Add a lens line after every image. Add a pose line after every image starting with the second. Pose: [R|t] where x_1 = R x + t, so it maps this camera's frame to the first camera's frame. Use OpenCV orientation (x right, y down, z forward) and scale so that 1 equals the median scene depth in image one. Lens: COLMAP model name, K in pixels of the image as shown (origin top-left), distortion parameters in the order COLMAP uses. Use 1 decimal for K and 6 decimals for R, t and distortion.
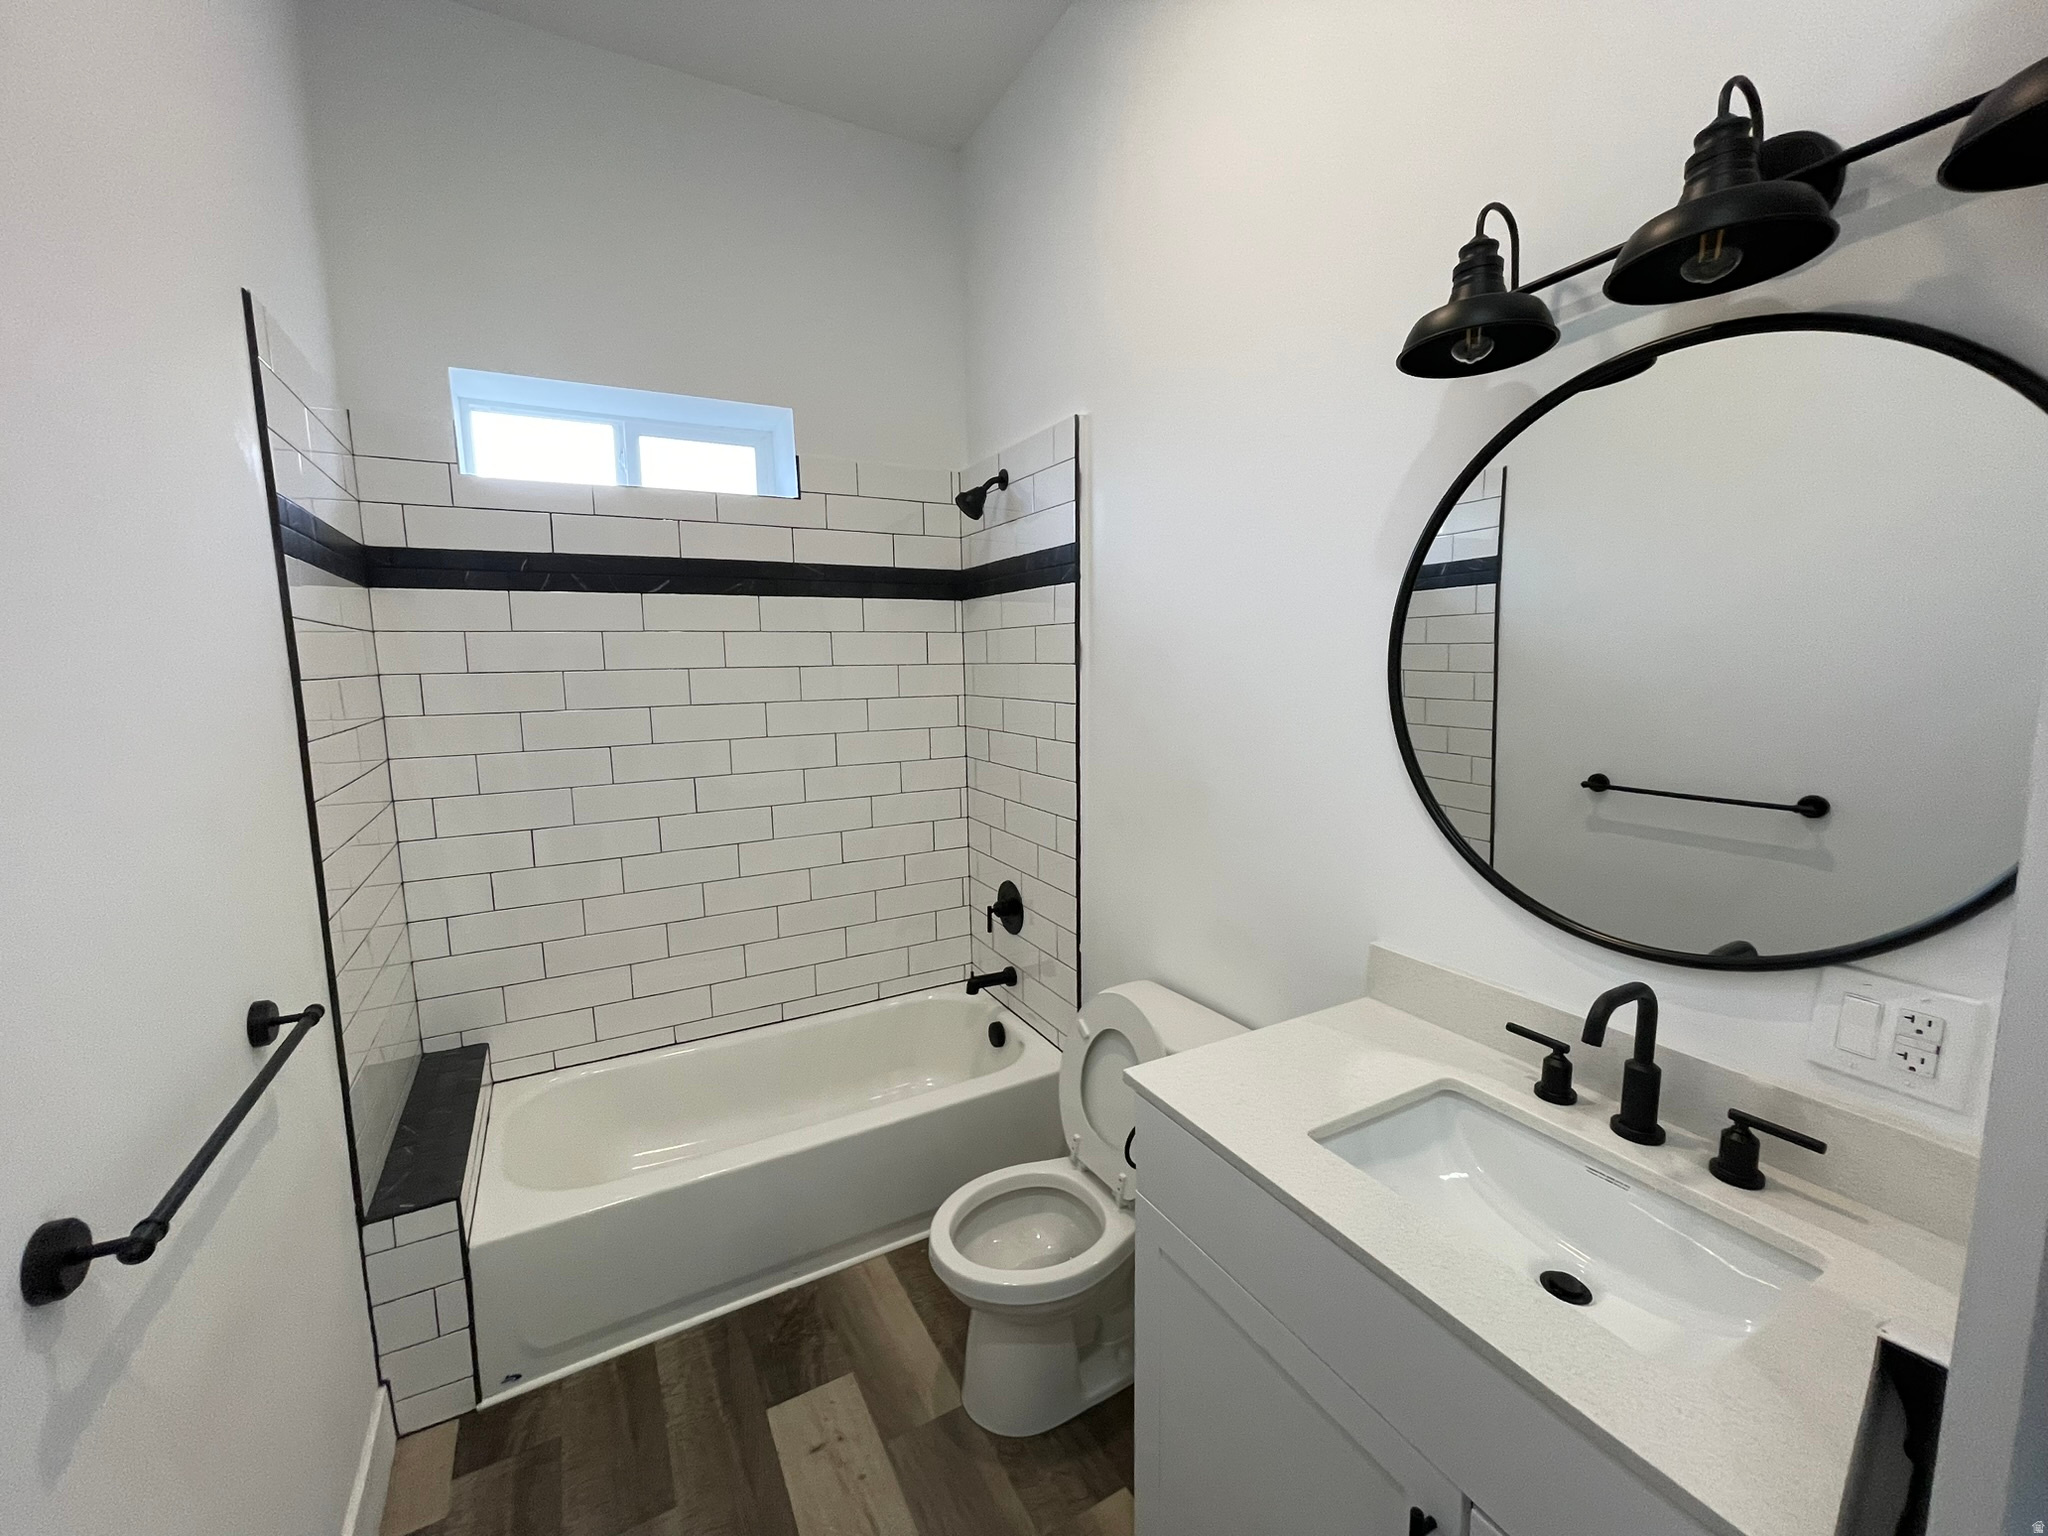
lens RADIAL K [[824.7, 0, 1024.0], [0, 824.7, 768.0], [0, 0, 1]] dist [-0.000402, 0.000250]
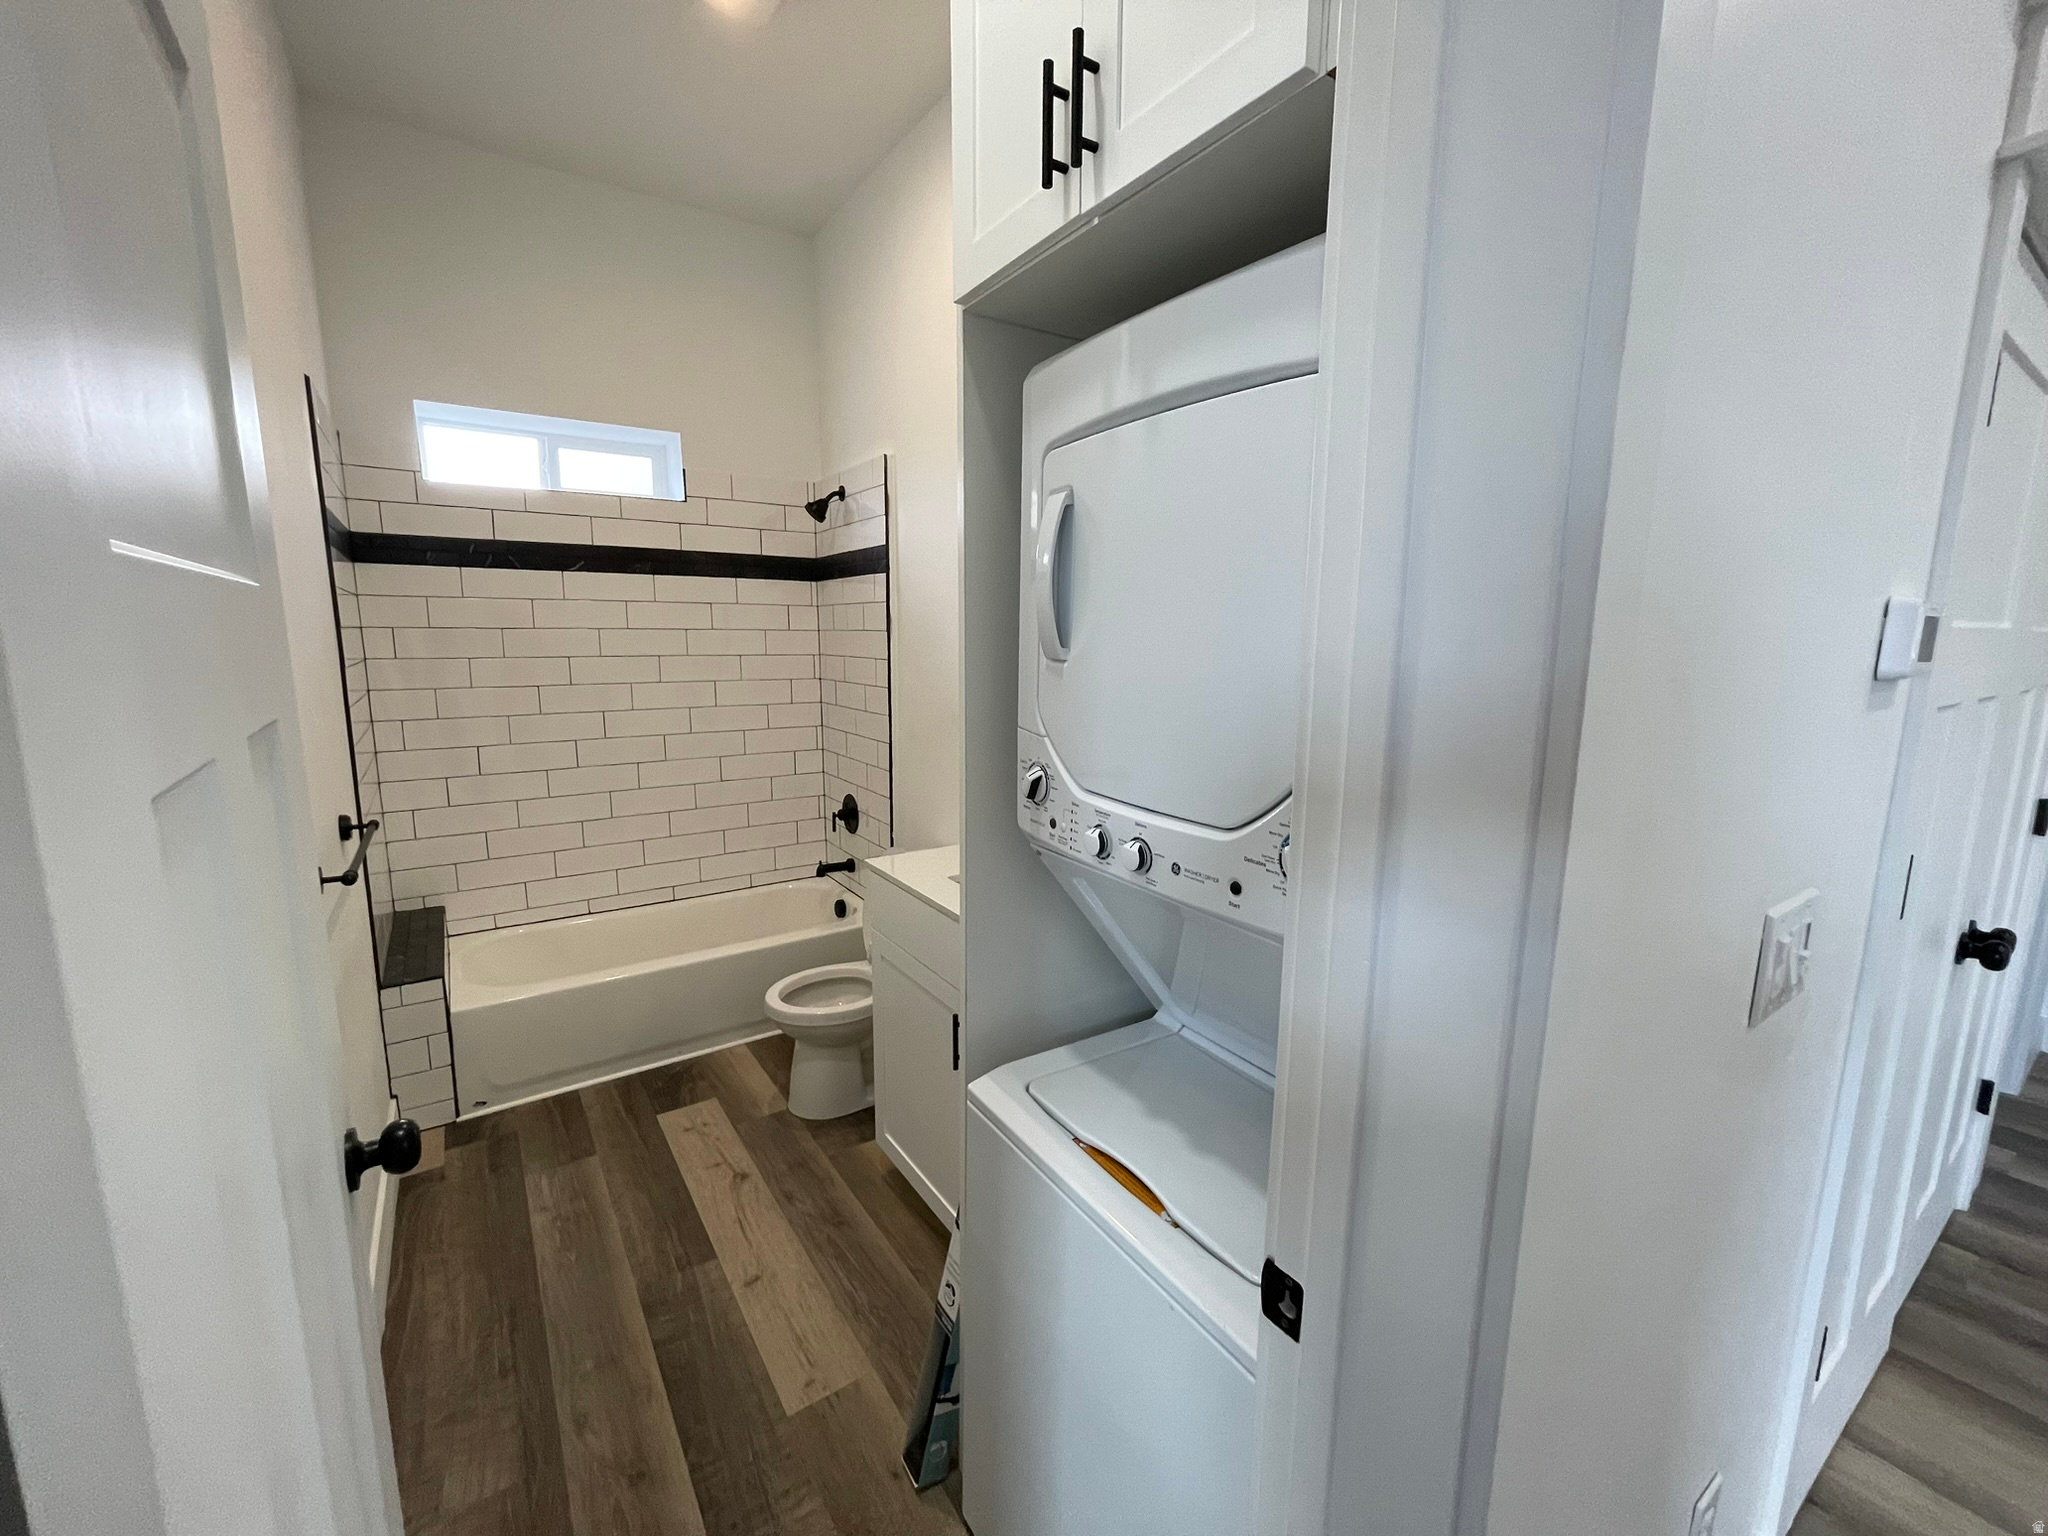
lens RADIAL K [[827.6, 0, 1020.8], [0, 827.6, 766.4], [0, 0, 1]] dist [-0.002701, -0.000464]
pose [[0.995611, 0.007363, 0.093296, 0.186856], [-0.009988, 0.999566, 0.027703, 0.073310], [-0.093051, -0.028513, 0.995253, -0.502393]]
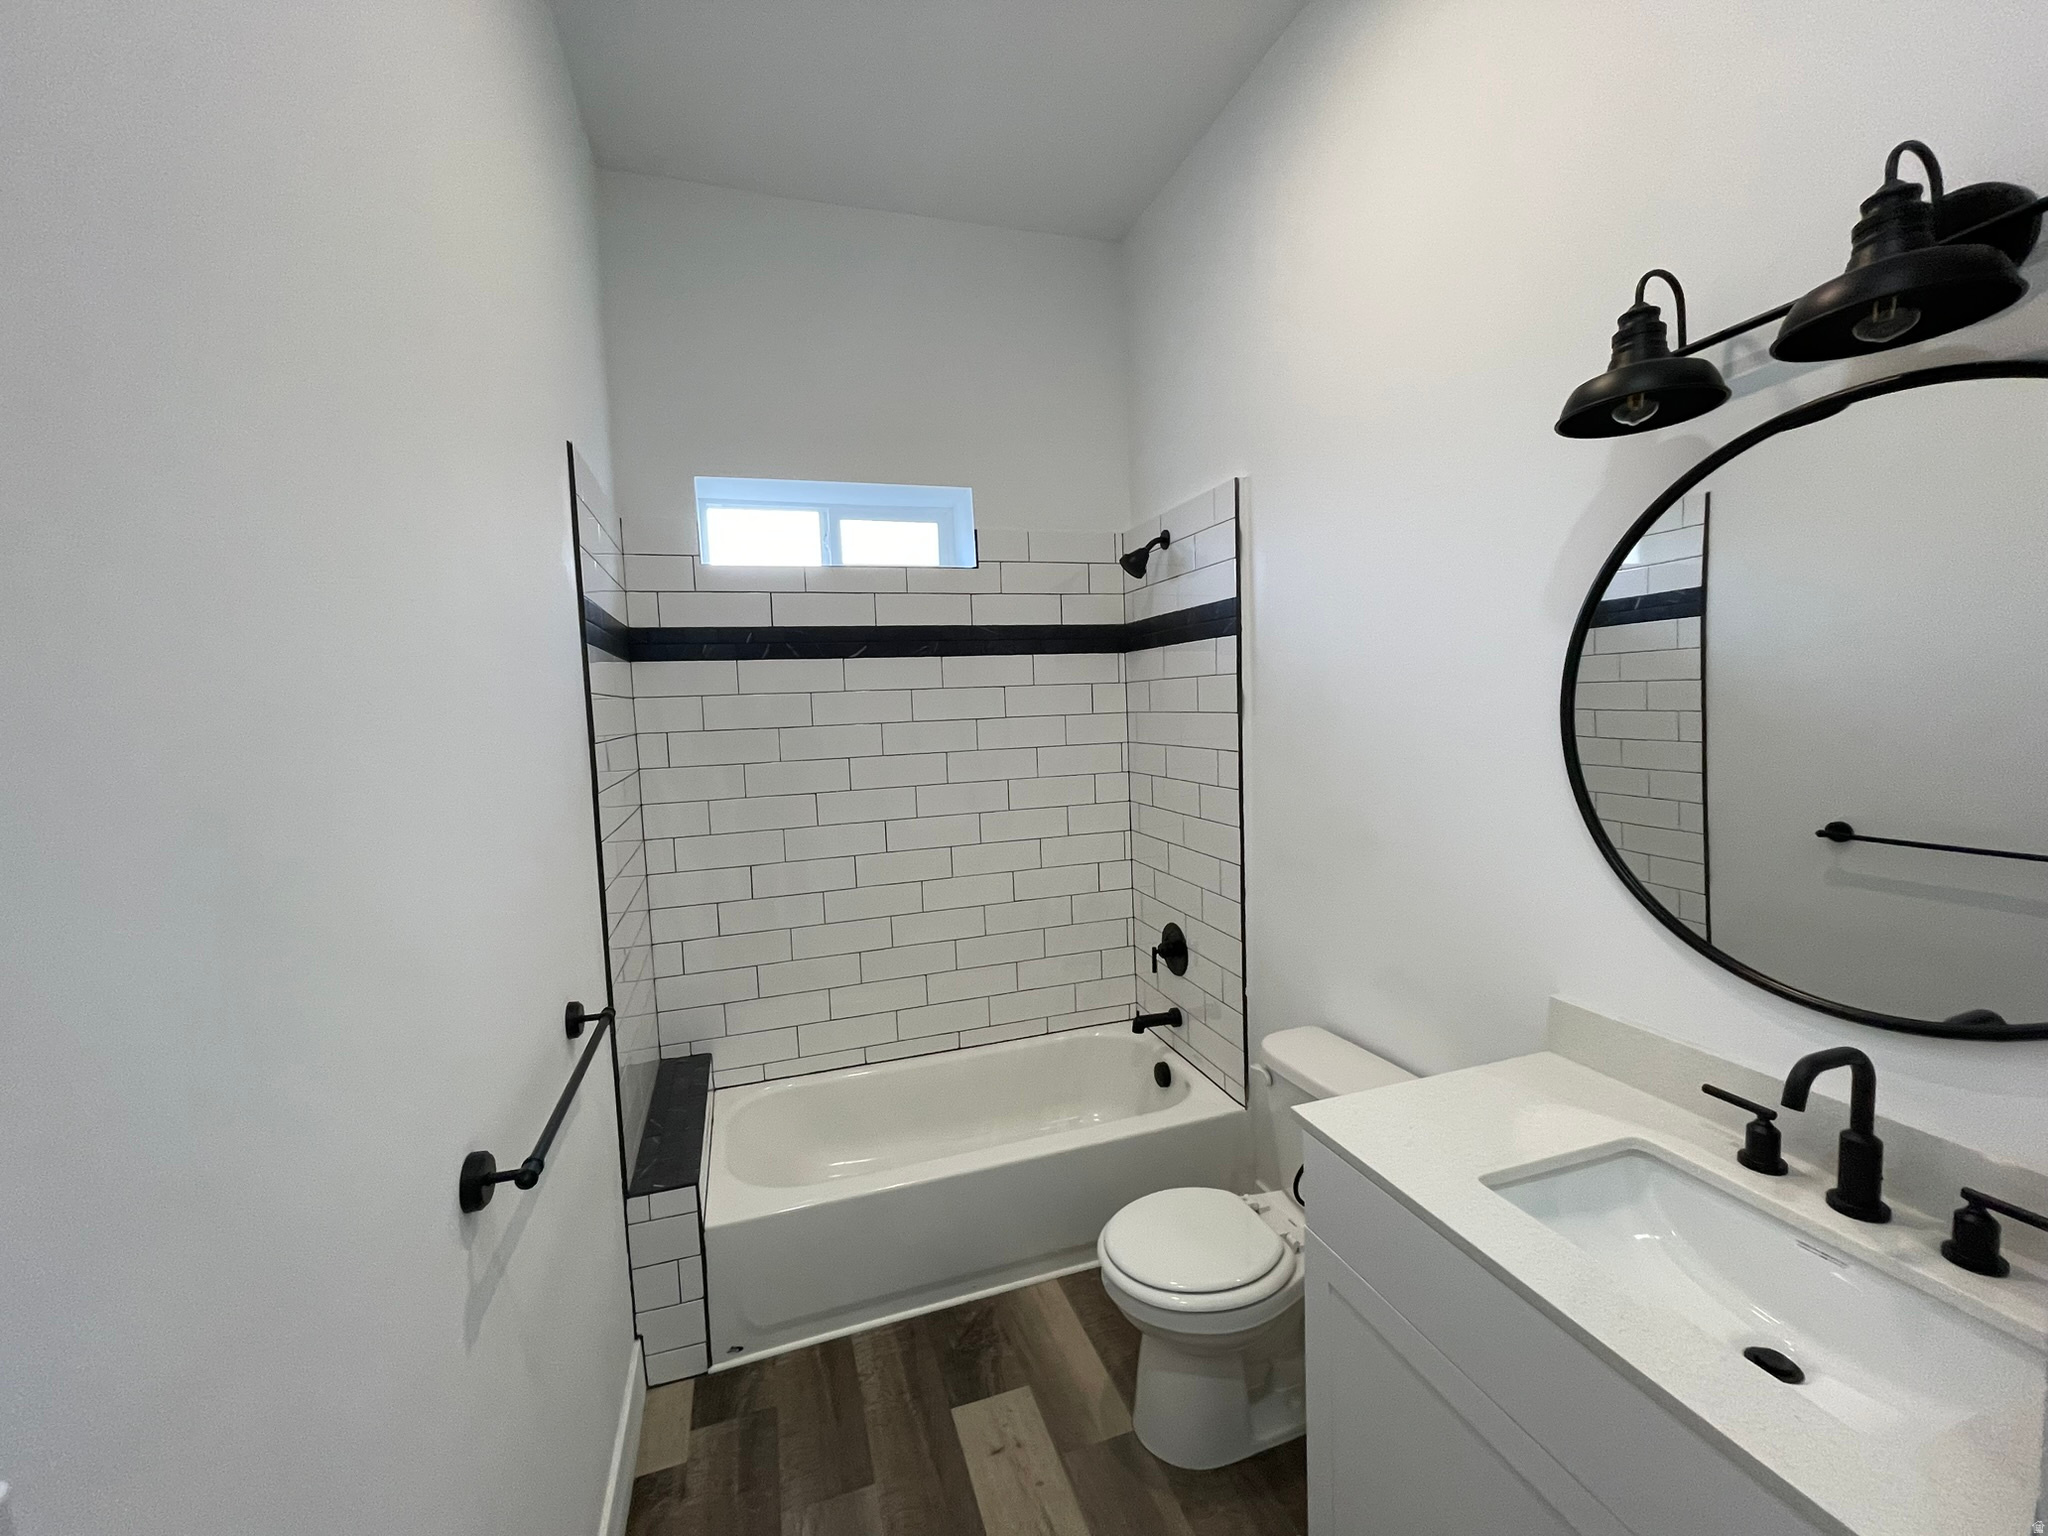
lens RADIAL K [[827.6, 0, 1020.8], [0, 827.6, 766.4], [0, 0, 1]] dist [-0.002701, -0.000464]
pose [[0.981433, -0.007523, -0.191660, -0.007523], [-0.002021, 0.998769, -0.049553, -0.008903], [0.191797, 0.049020, 0.980210, -0.076363]]
